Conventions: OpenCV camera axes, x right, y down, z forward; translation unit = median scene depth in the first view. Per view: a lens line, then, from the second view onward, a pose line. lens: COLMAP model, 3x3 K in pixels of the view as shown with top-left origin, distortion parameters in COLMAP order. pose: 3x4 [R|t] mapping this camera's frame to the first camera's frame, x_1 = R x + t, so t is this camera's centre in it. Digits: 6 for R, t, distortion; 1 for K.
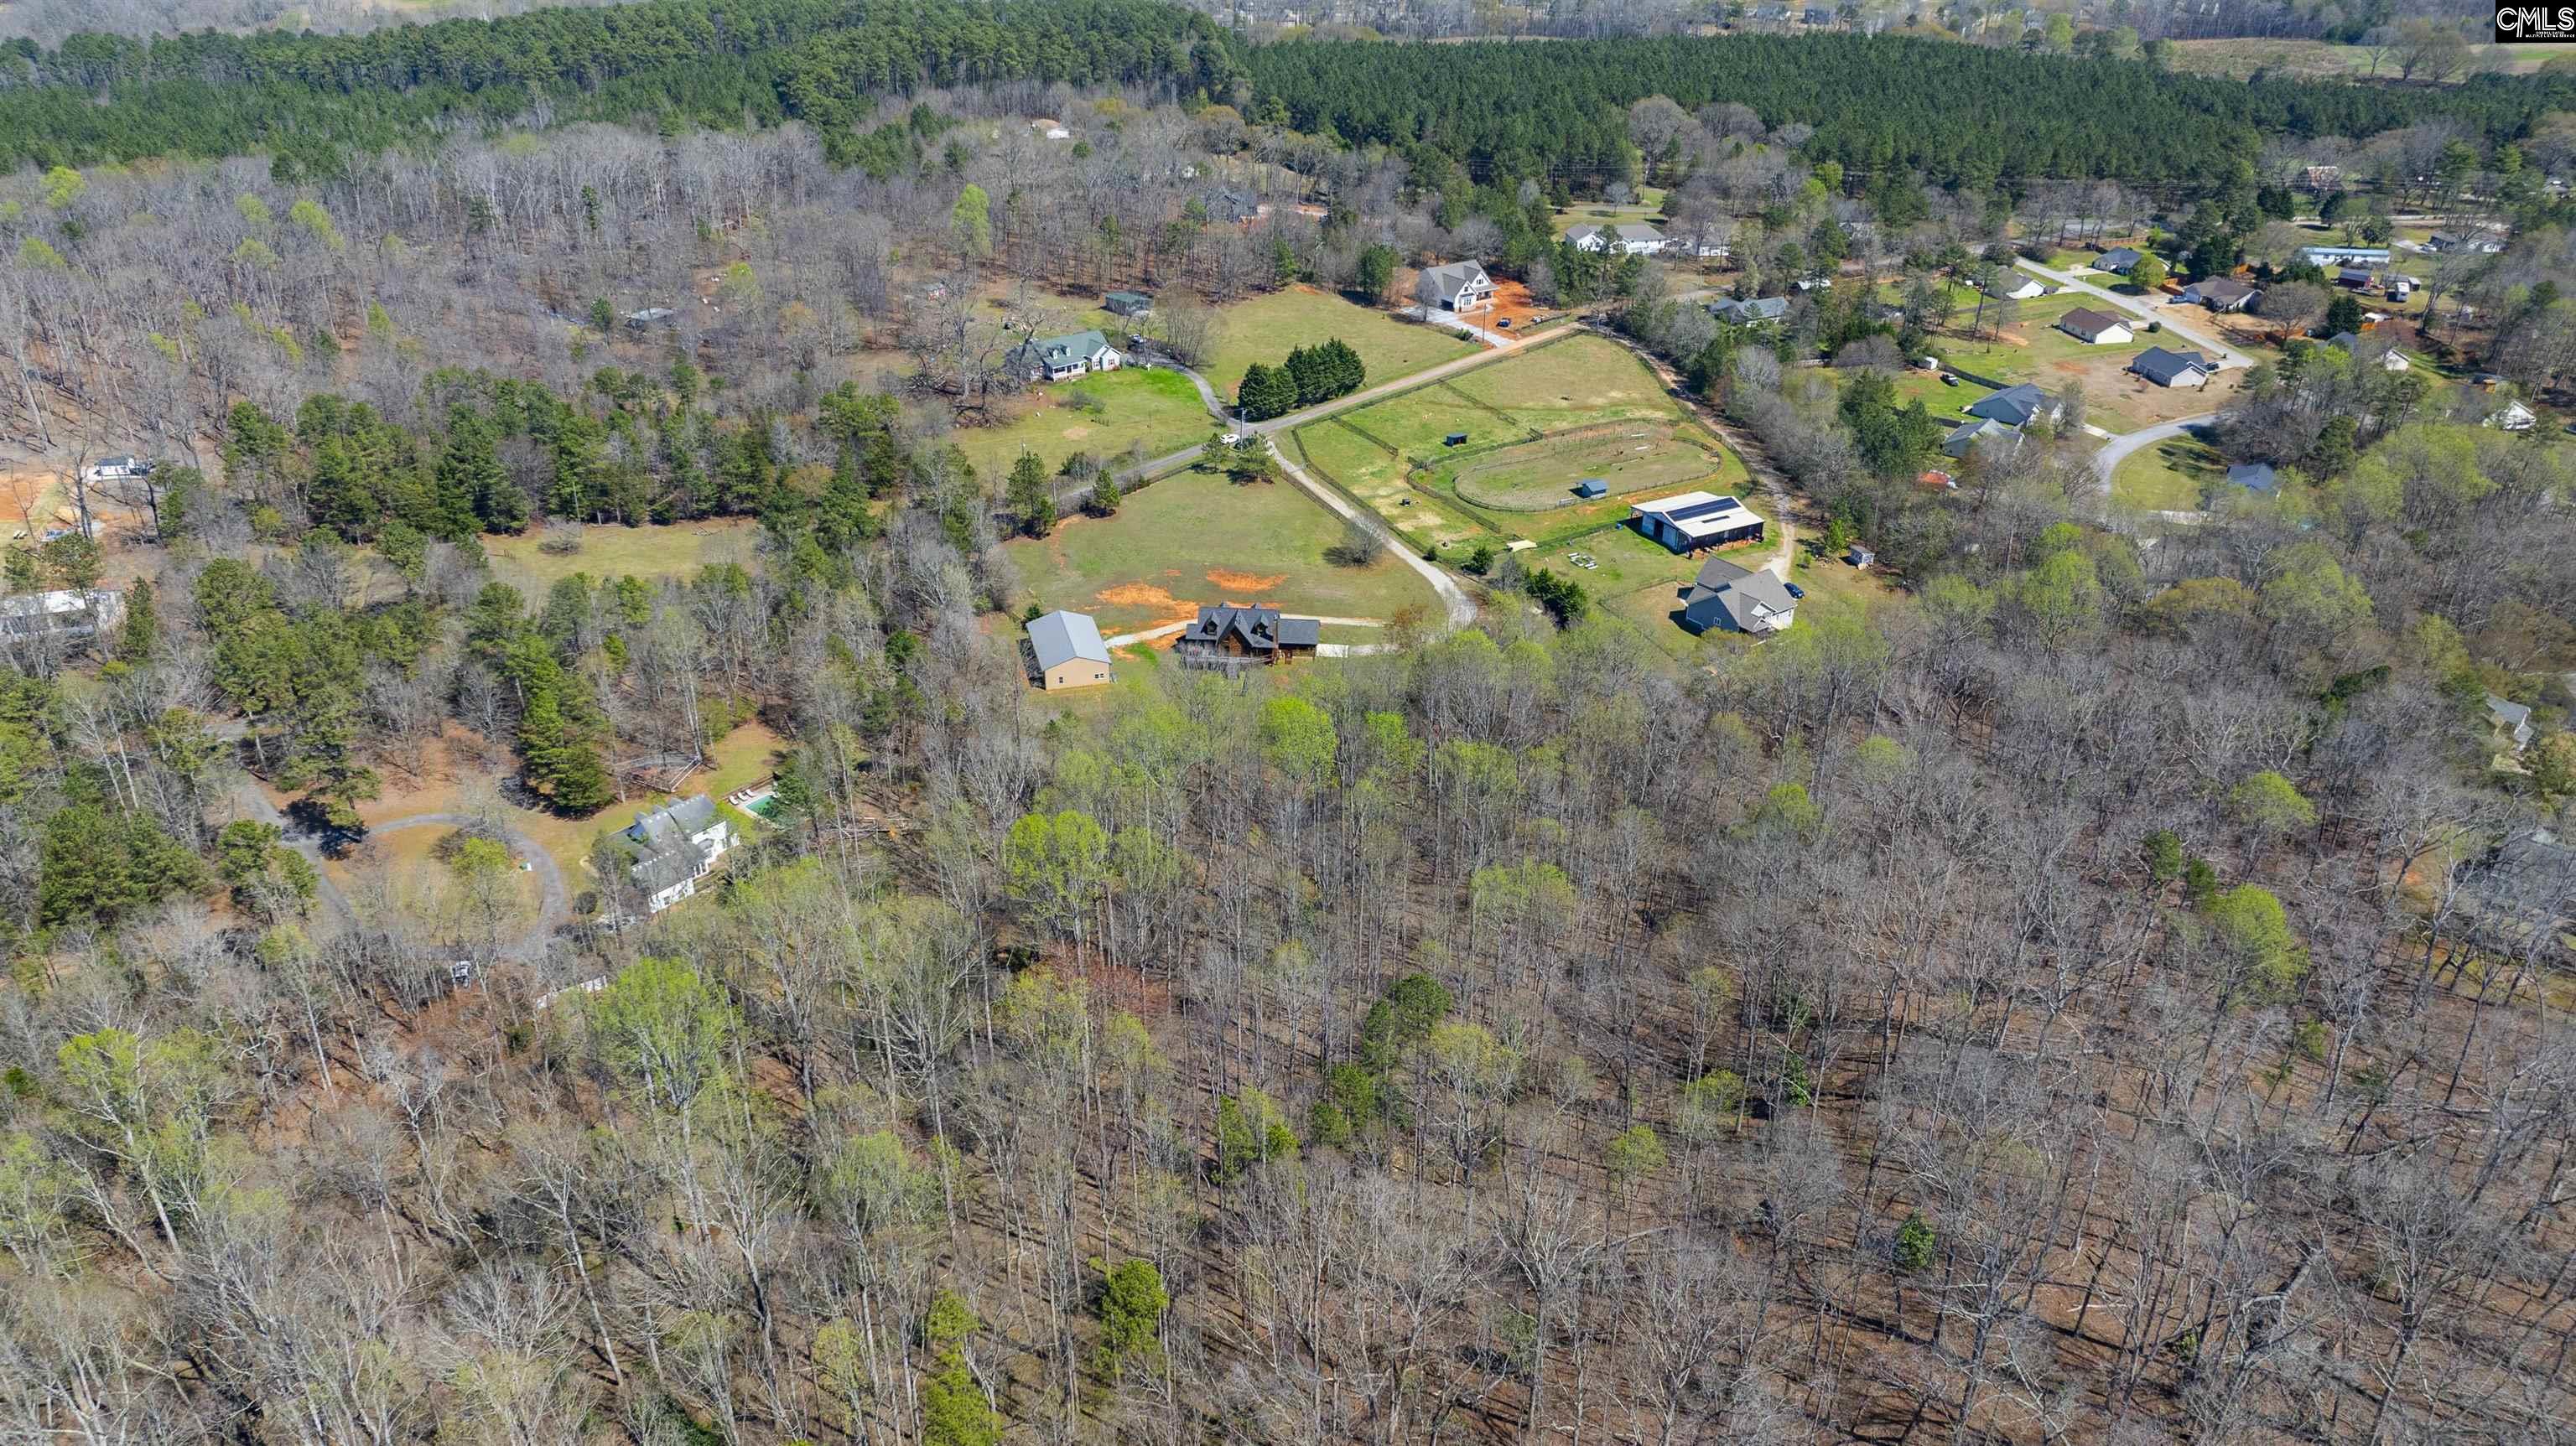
lens RADIAL K [[1899.2, 0, 1288.0], [0, 1899.2, 723.0], [0, 0, 1]] dist [-0.052626, 0.064057]
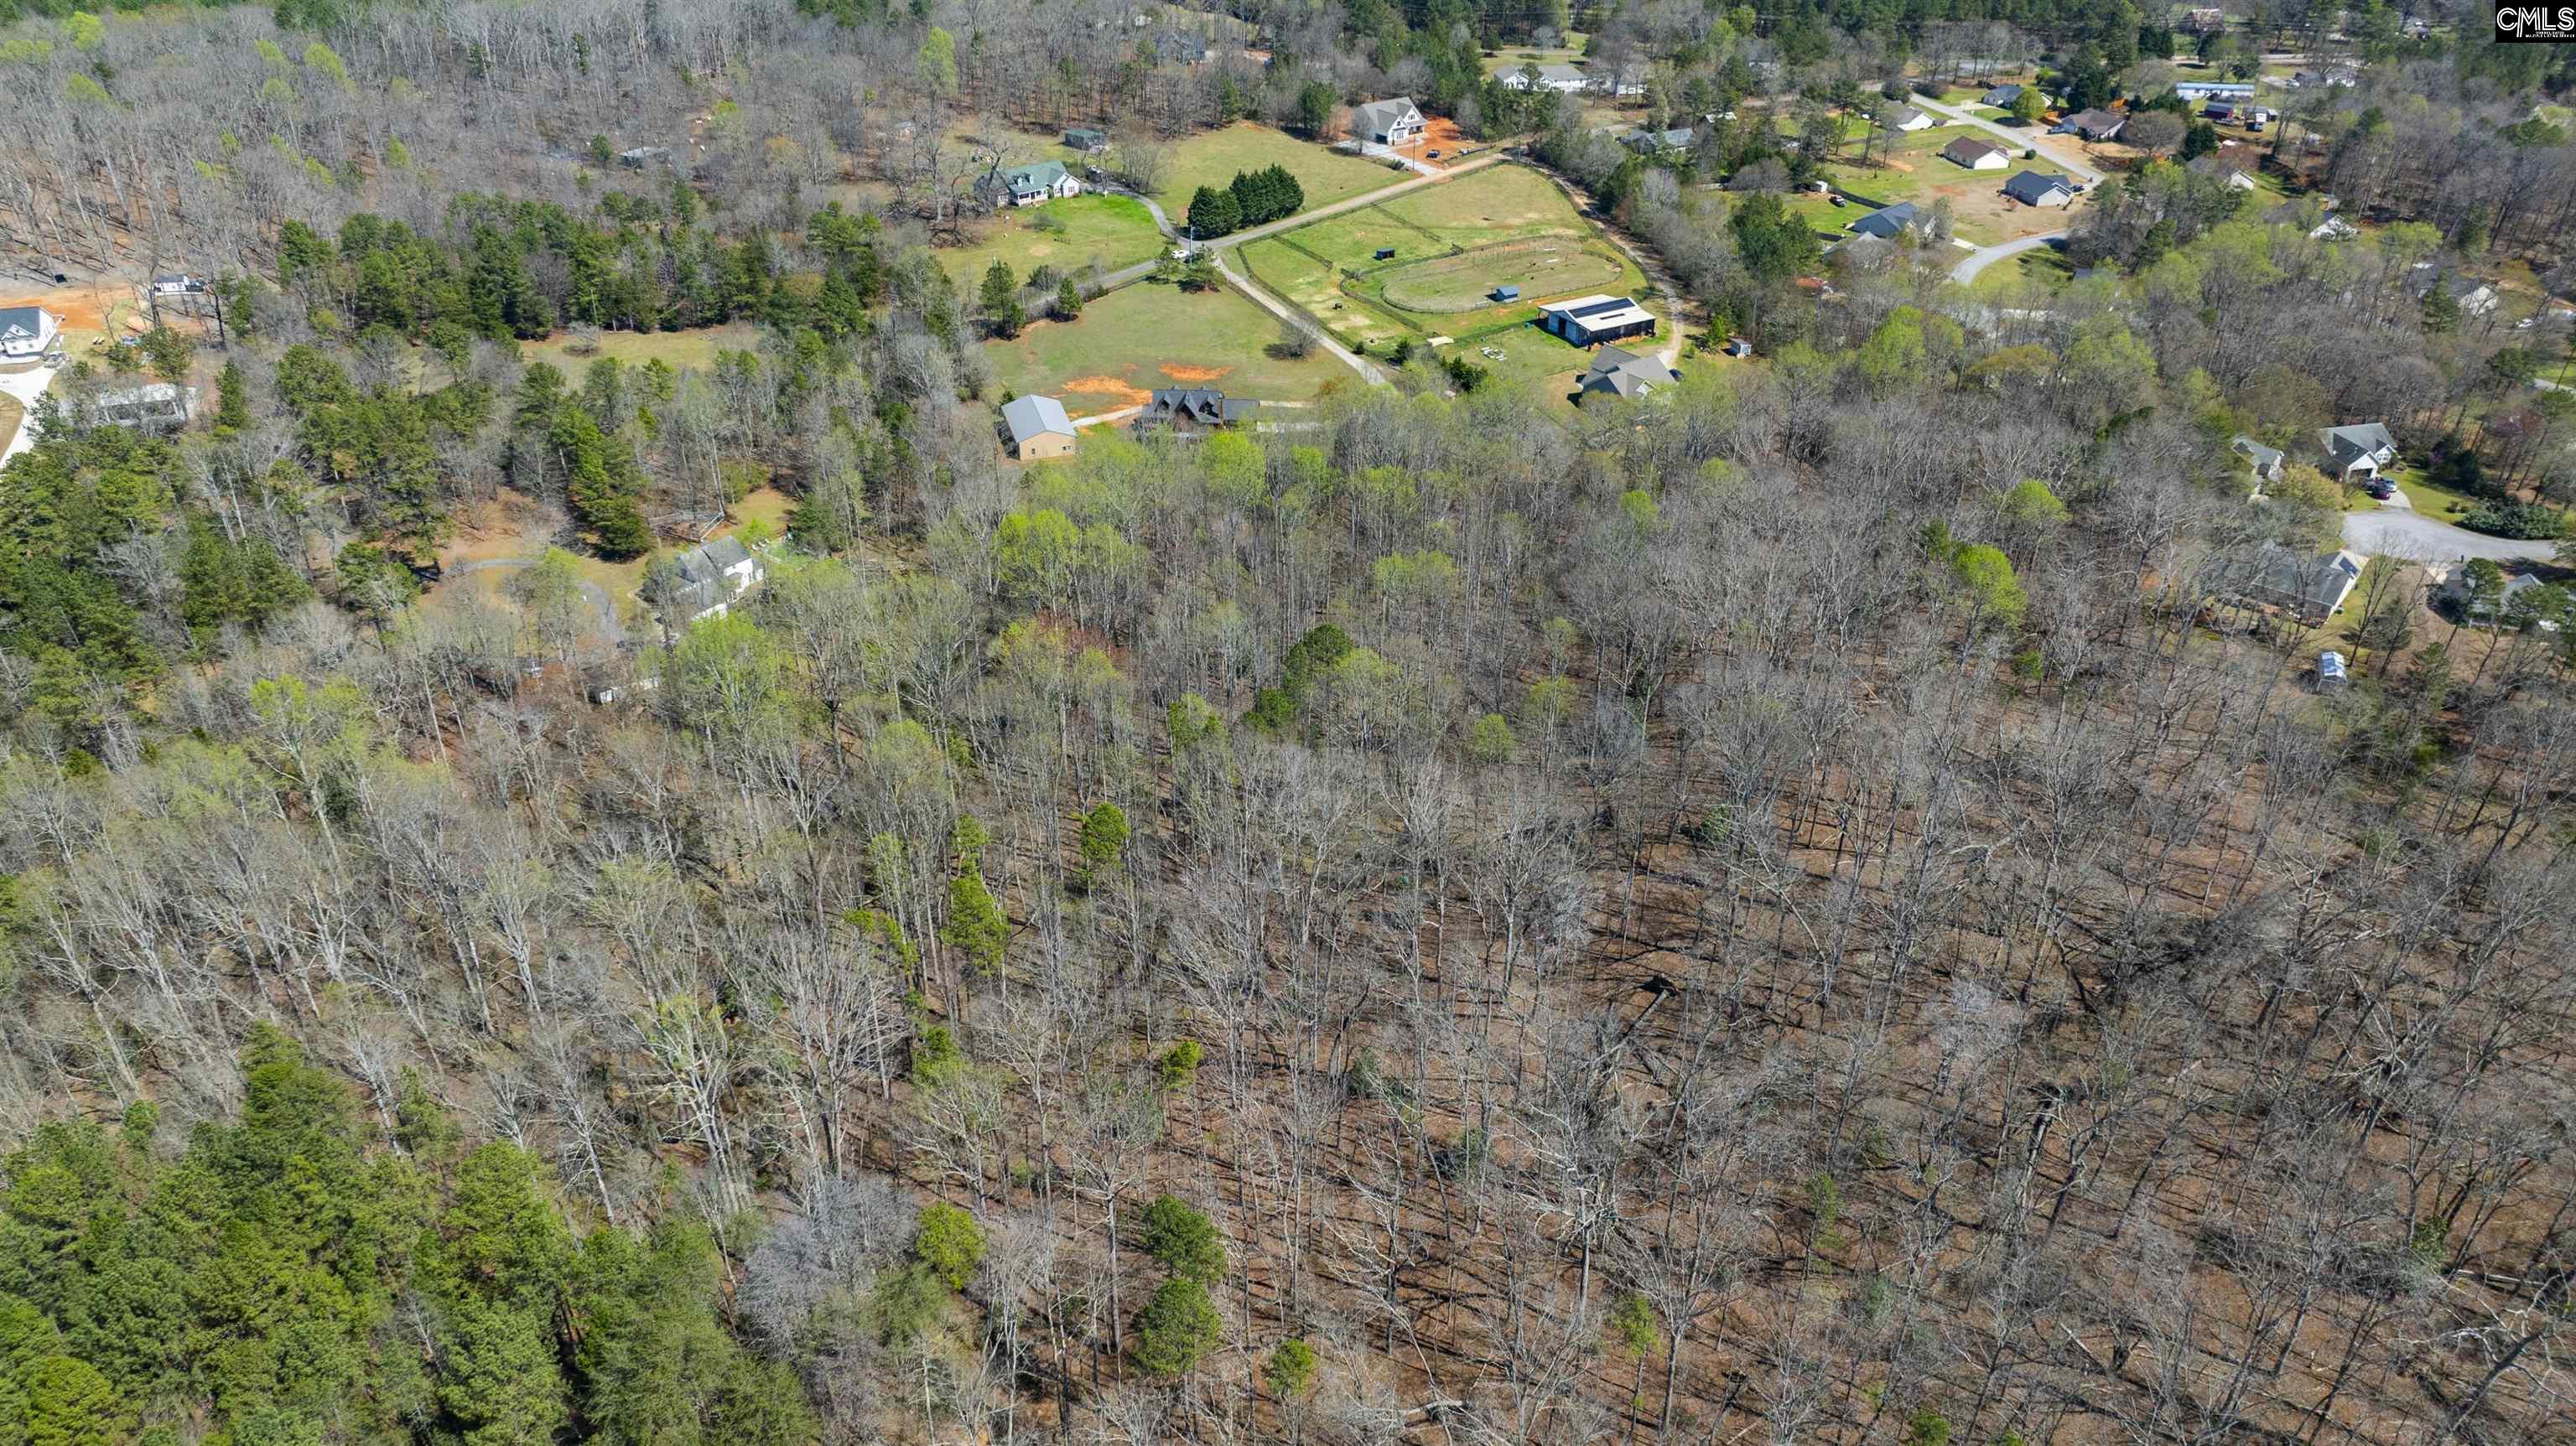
lens RADIAL K [[1867.2, 0, 1288.0], [0, 1867.2, 723.0], [0, 0, 1]] dist [-0.054323, 0.060507]
pose [[0.999730, -0.013410, 0.018982, 0.007462], [0.012069, 0.997538, 0.069087, 0.046019], [-0.019862, -0.068839, 0.997430, -0.096984]]
